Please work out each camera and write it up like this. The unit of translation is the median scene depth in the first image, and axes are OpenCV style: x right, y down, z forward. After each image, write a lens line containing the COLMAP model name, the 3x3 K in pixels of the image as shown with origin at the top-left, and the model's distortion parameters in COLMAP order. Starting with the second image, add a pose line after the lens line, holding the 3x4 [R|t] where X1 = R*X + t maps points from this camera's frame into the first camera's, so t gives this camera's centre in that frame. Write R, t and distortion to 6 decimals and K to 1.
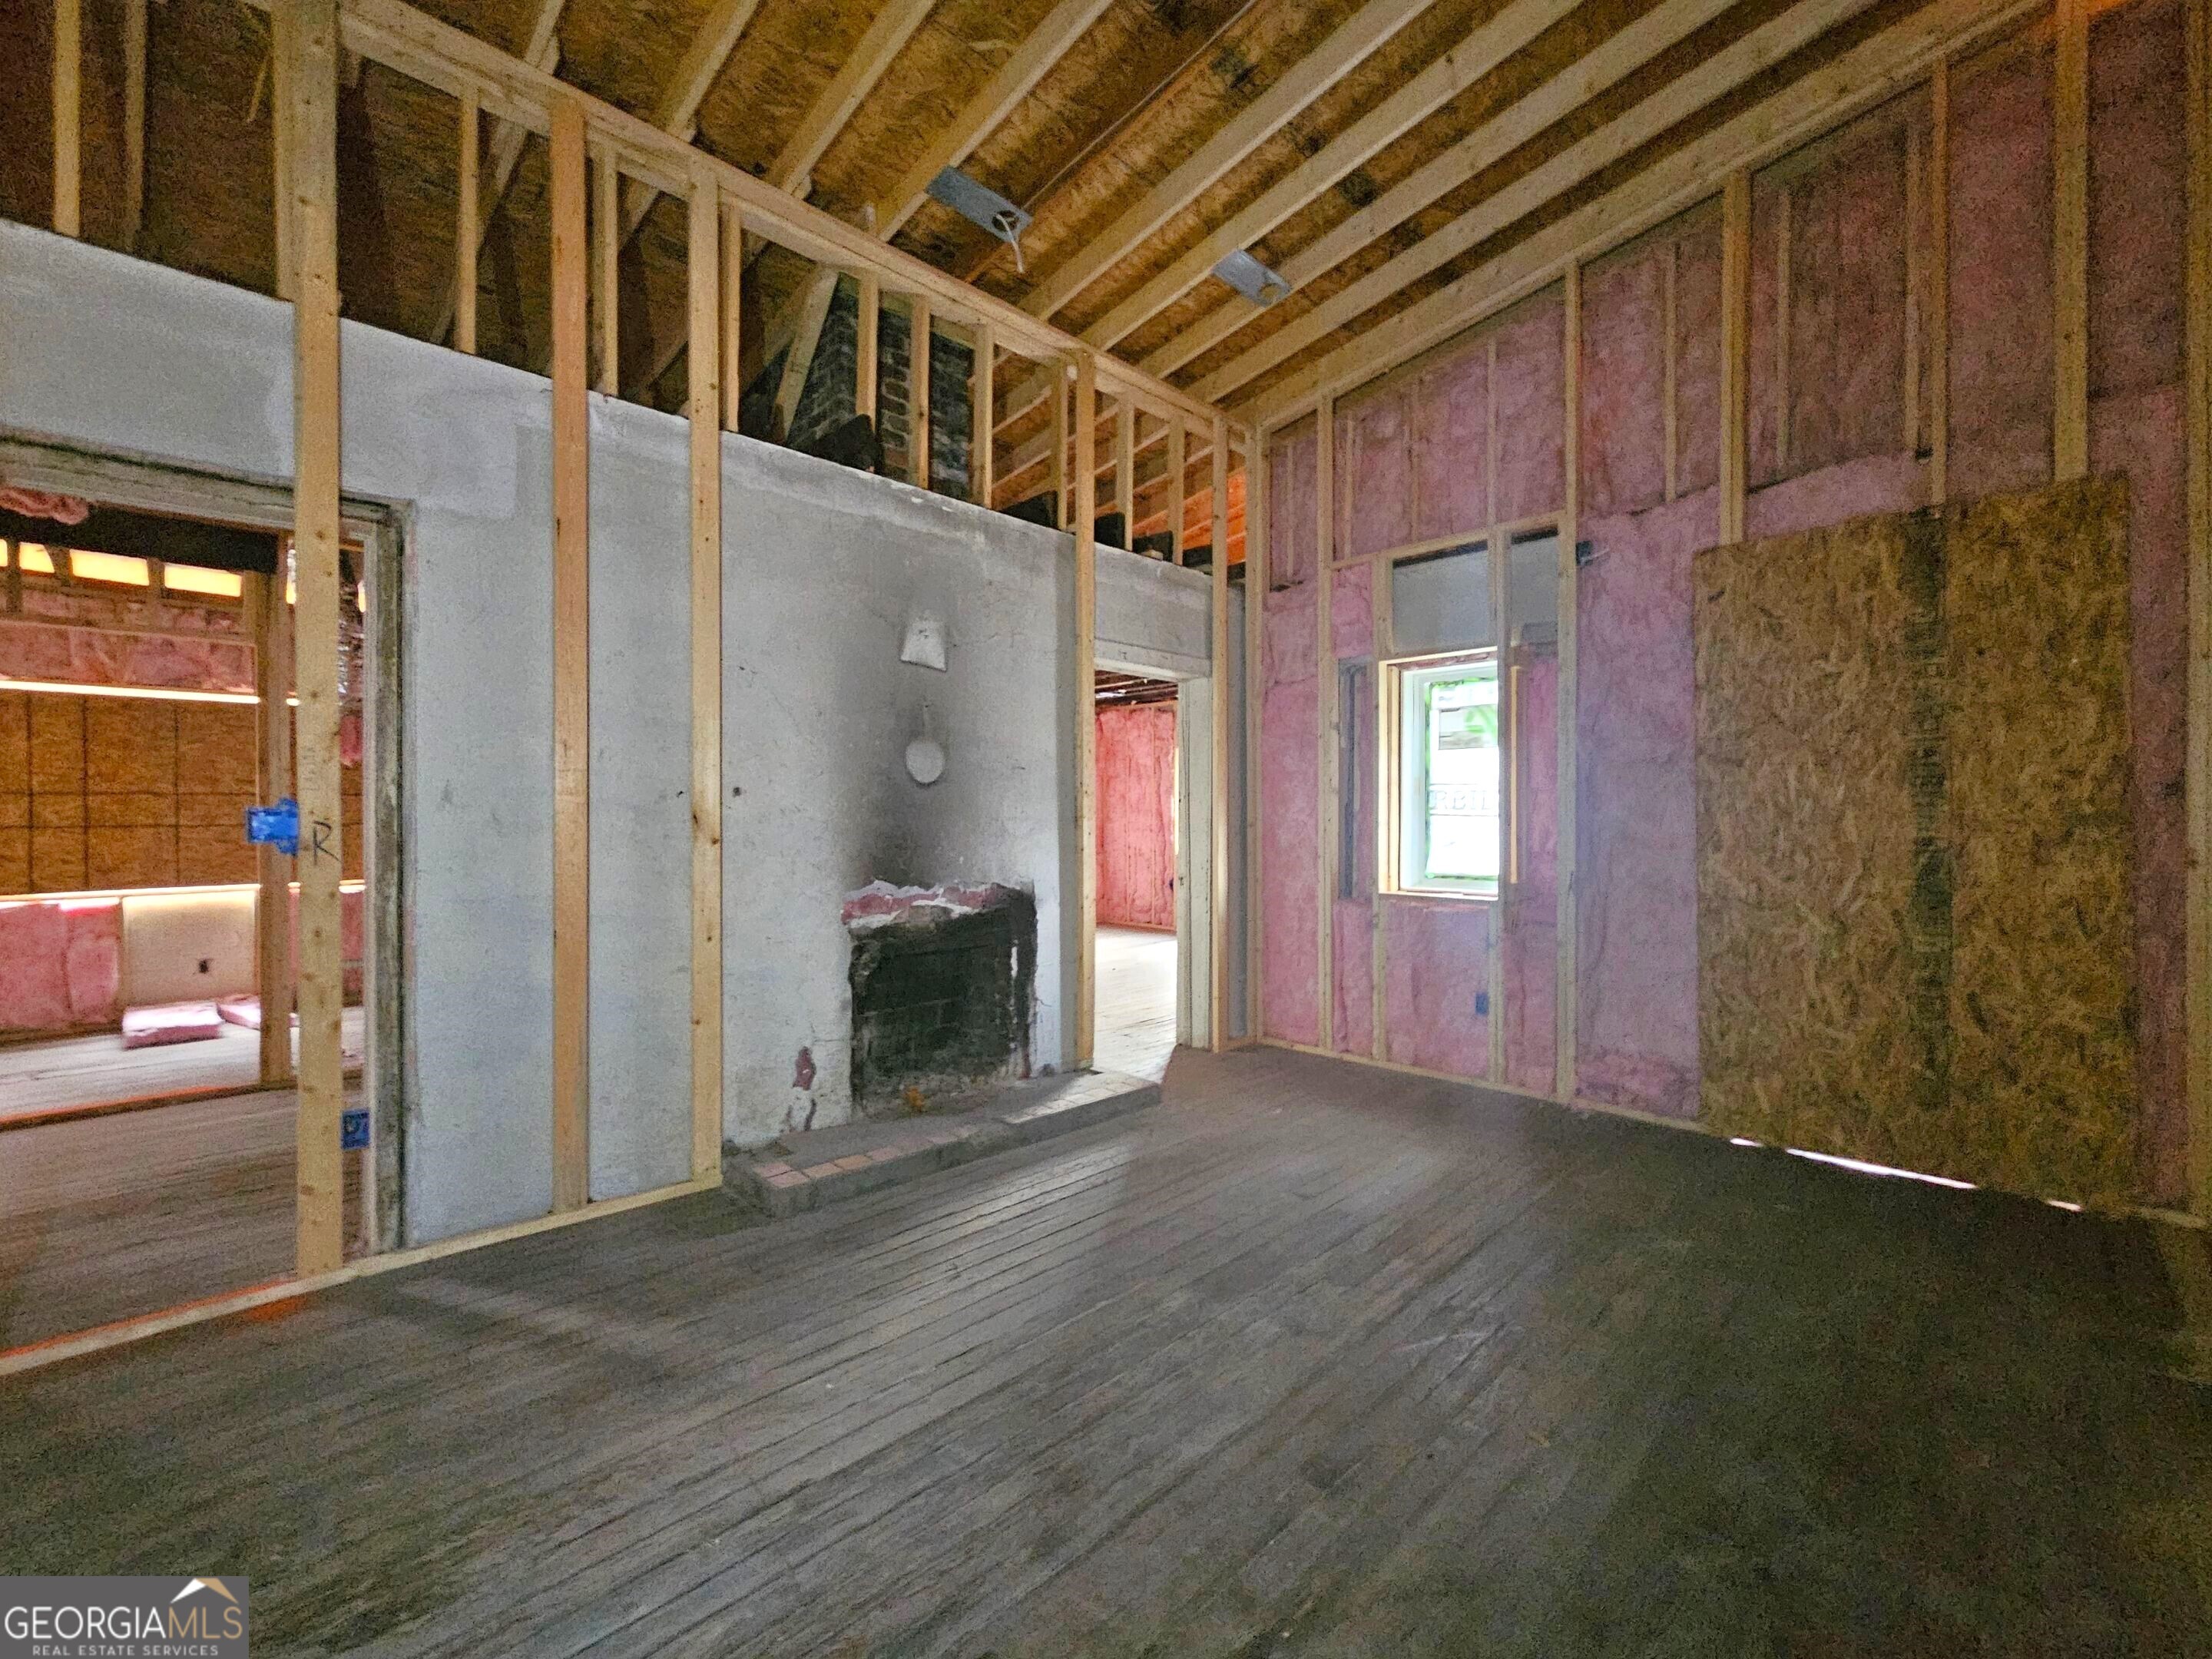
lens RADIAL K [[910.9, 0, 1102.8], [0, 910.9, 815.4], [0, 0, 1]] dist [0.000883, 0.000087]
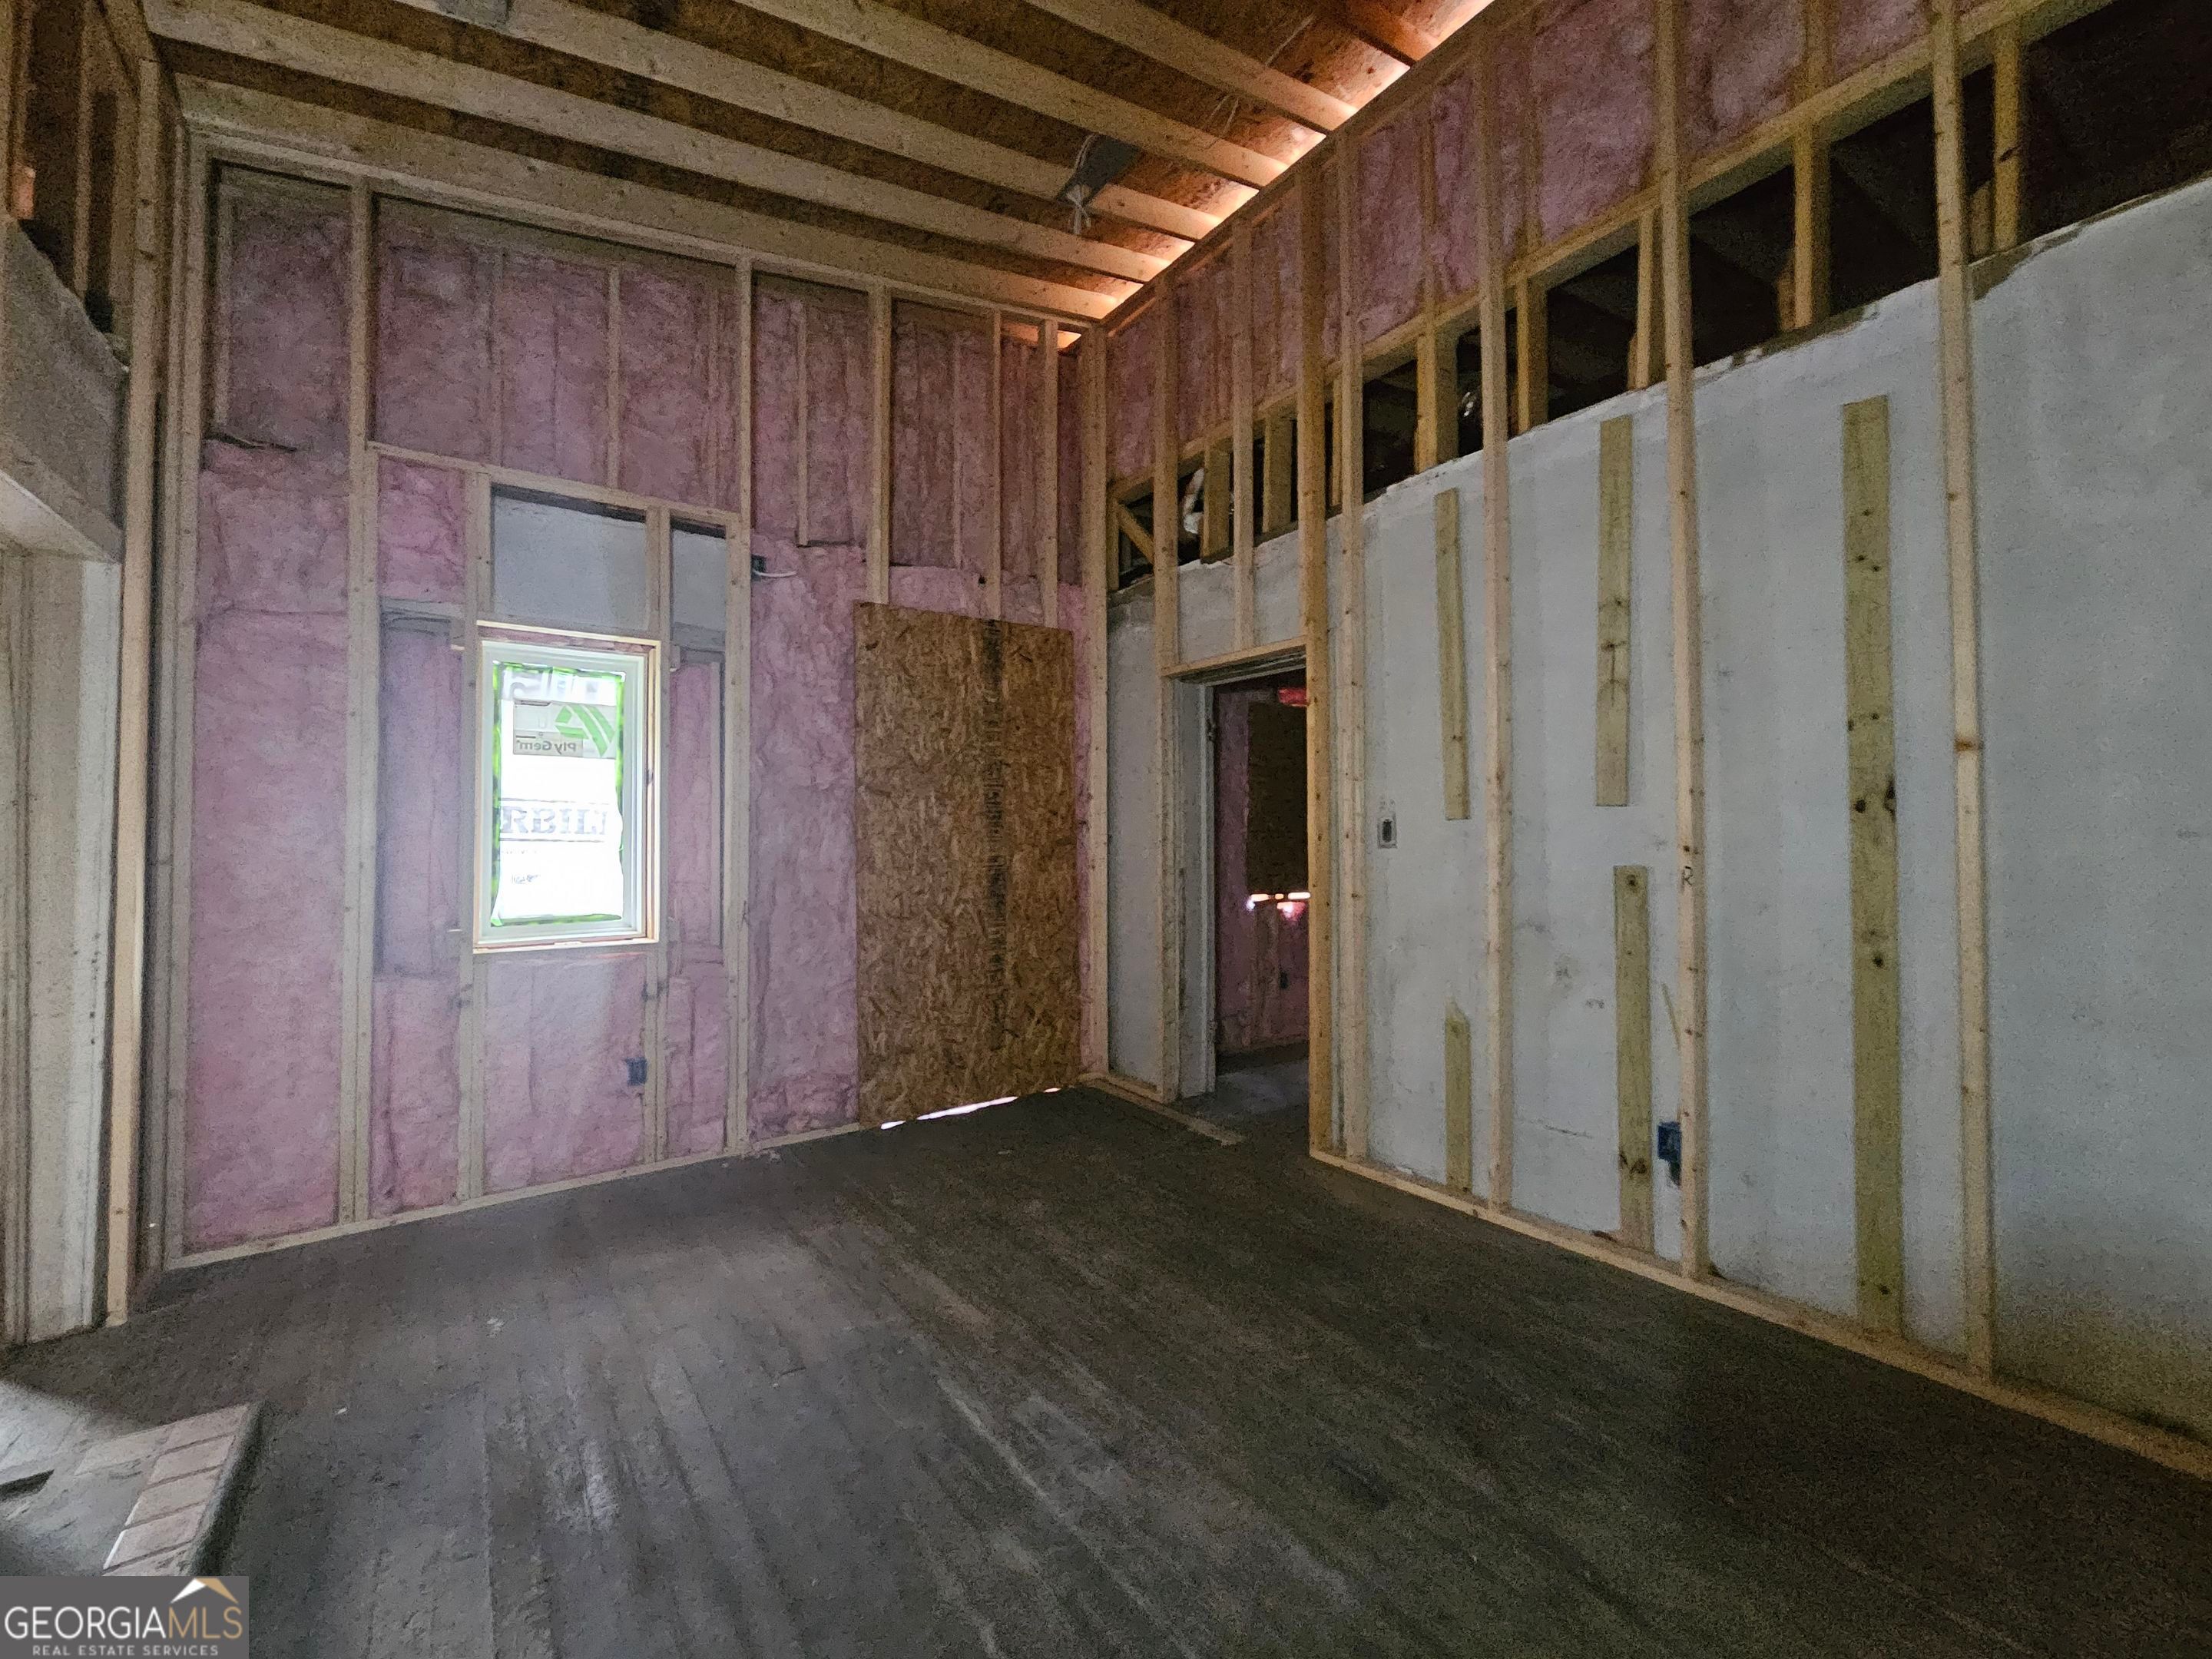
lens RADIAL K [[910.9, 0, 1102.8], [0, 910.9, 815.4], [0, 0, 1]] dist [0.000883, 0.000087]
pose [[0.158198, 0.026687, 0.987047, -0.389953], [0.002663, 0.999620, -0.027453, 0.000729], [-0.987404, 0.006971, 0.158067, 0.537984]]
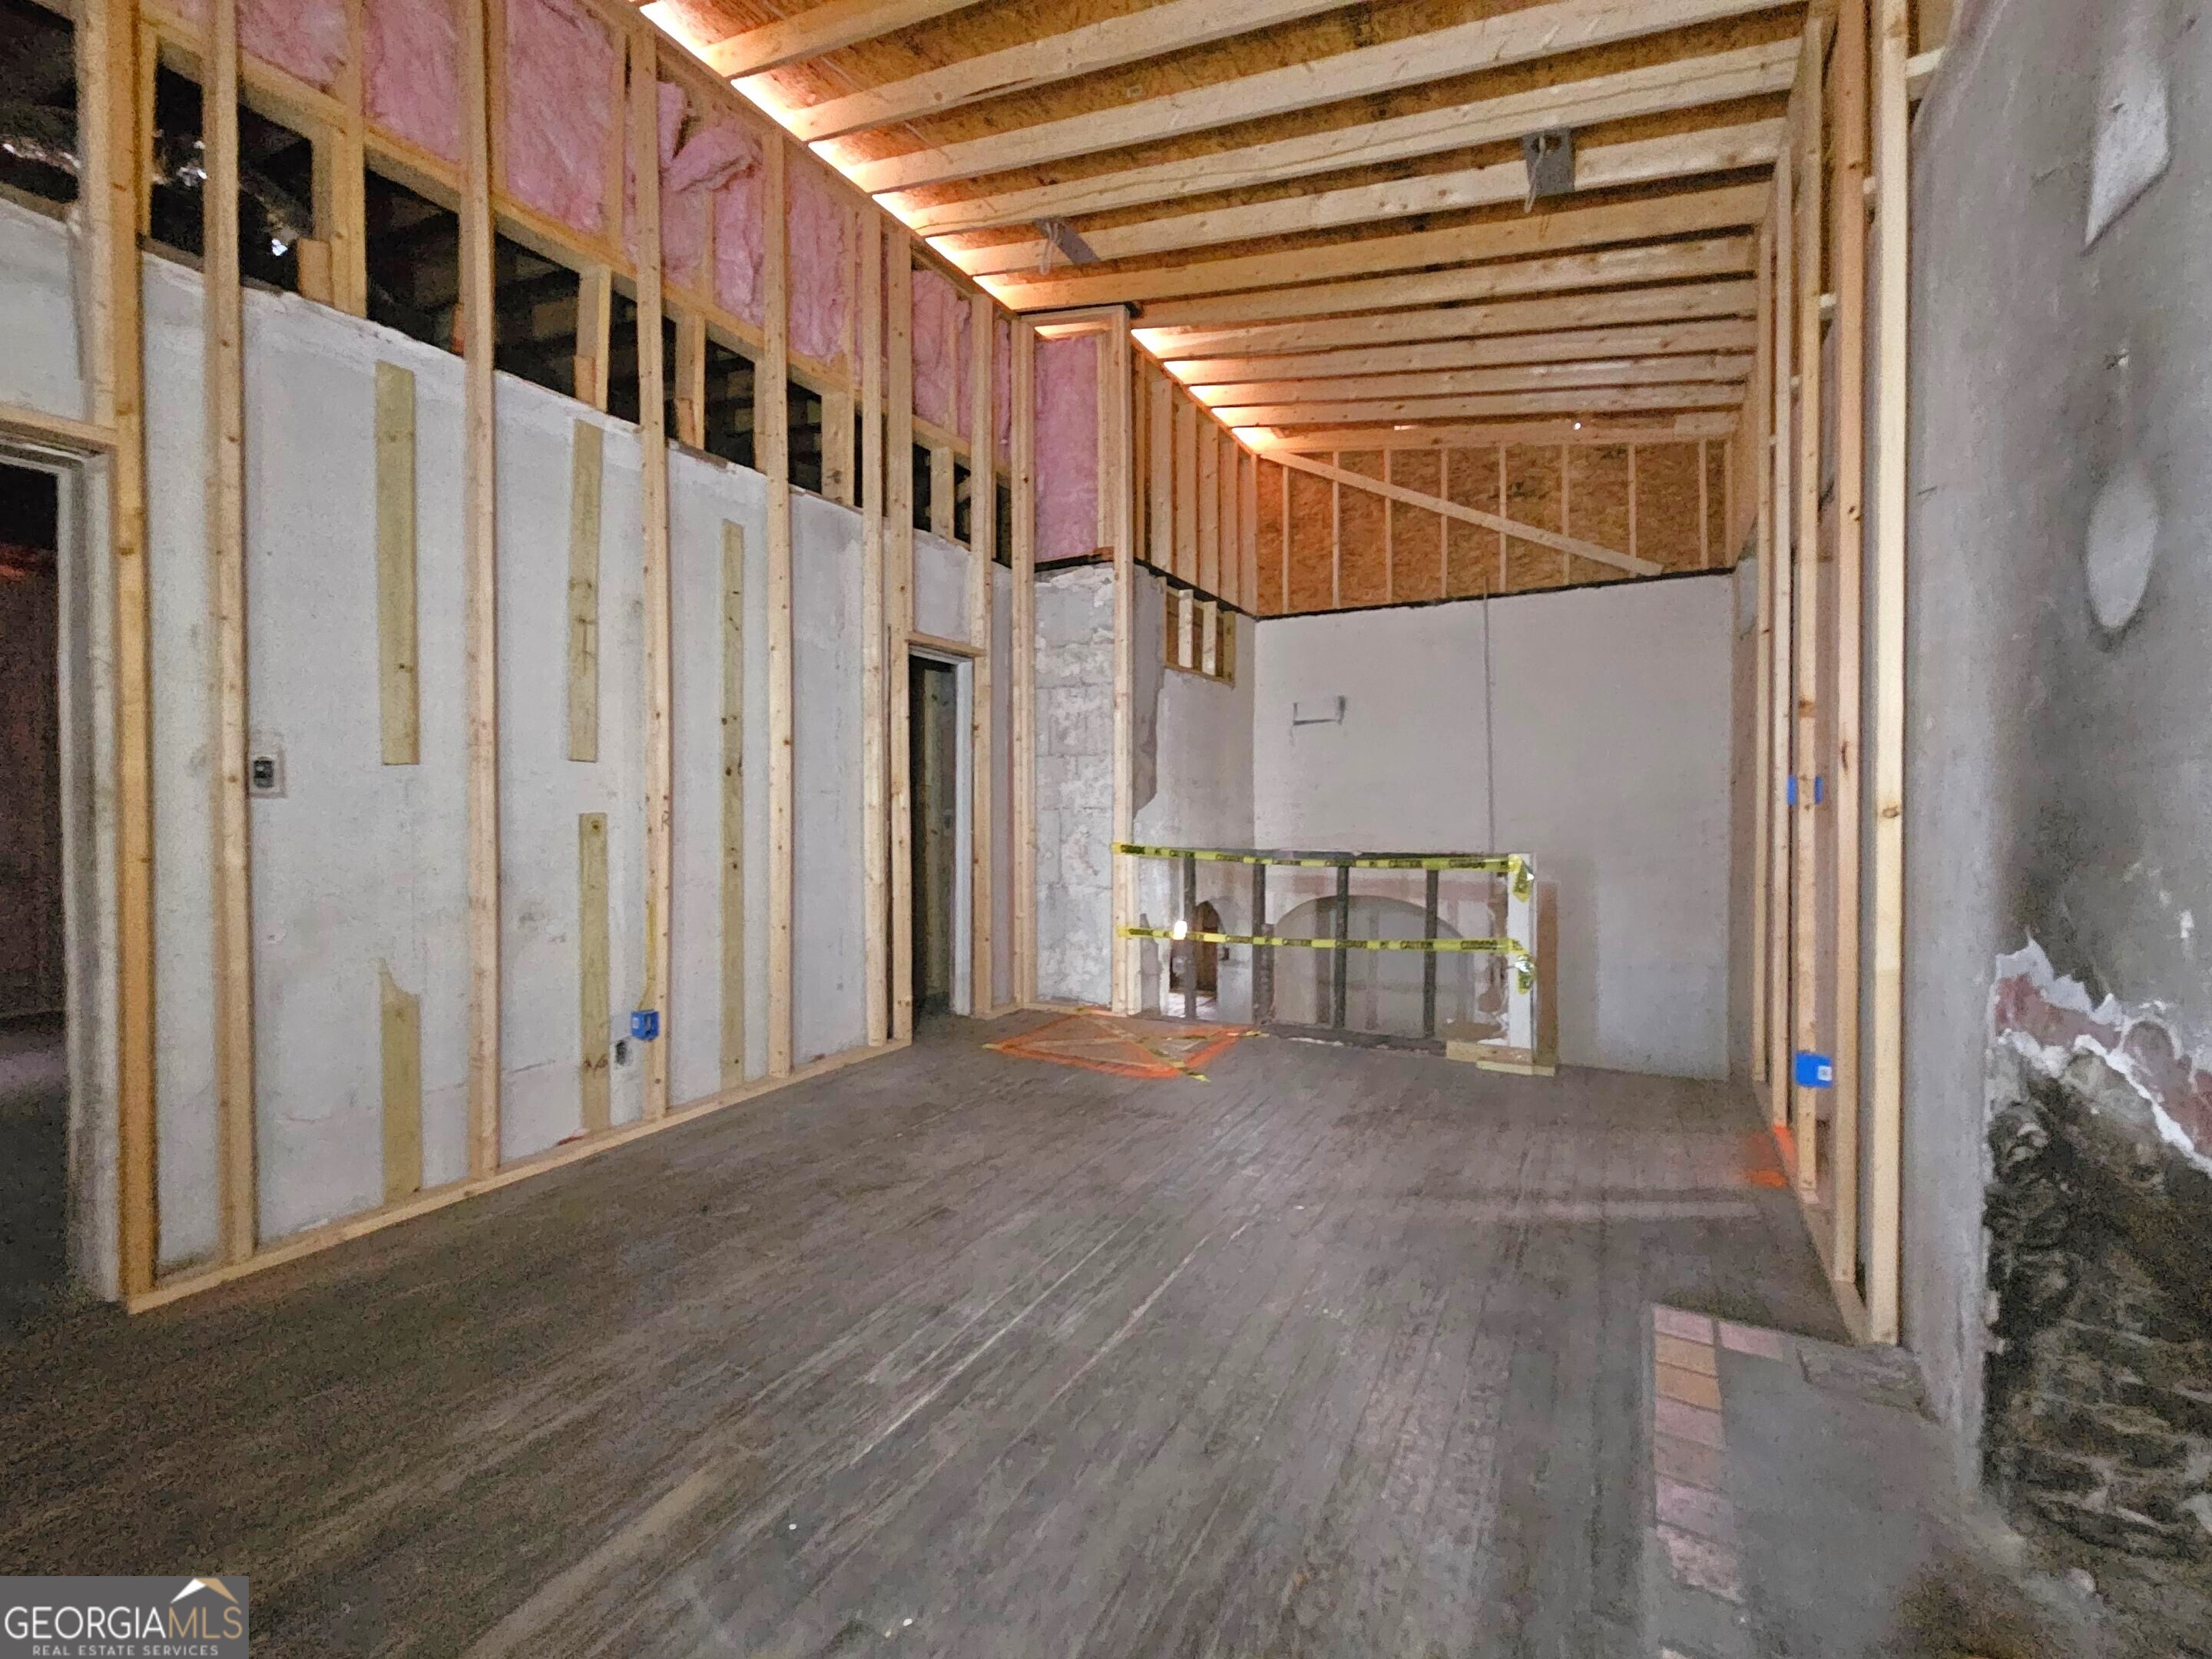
lens RADIAL K [[910.9, 0, 1102.8], [0, 910.9, 815.4], [0, 0, 1]] dist [0.000883, 0.000087]
pose [[-0.962866, 0.007807, -0.269866, 0.185385], [0.004797, 0.999919, 0.011811, 0.017269], [0.269937, 0.010078, -0.962825, 1.214678]]
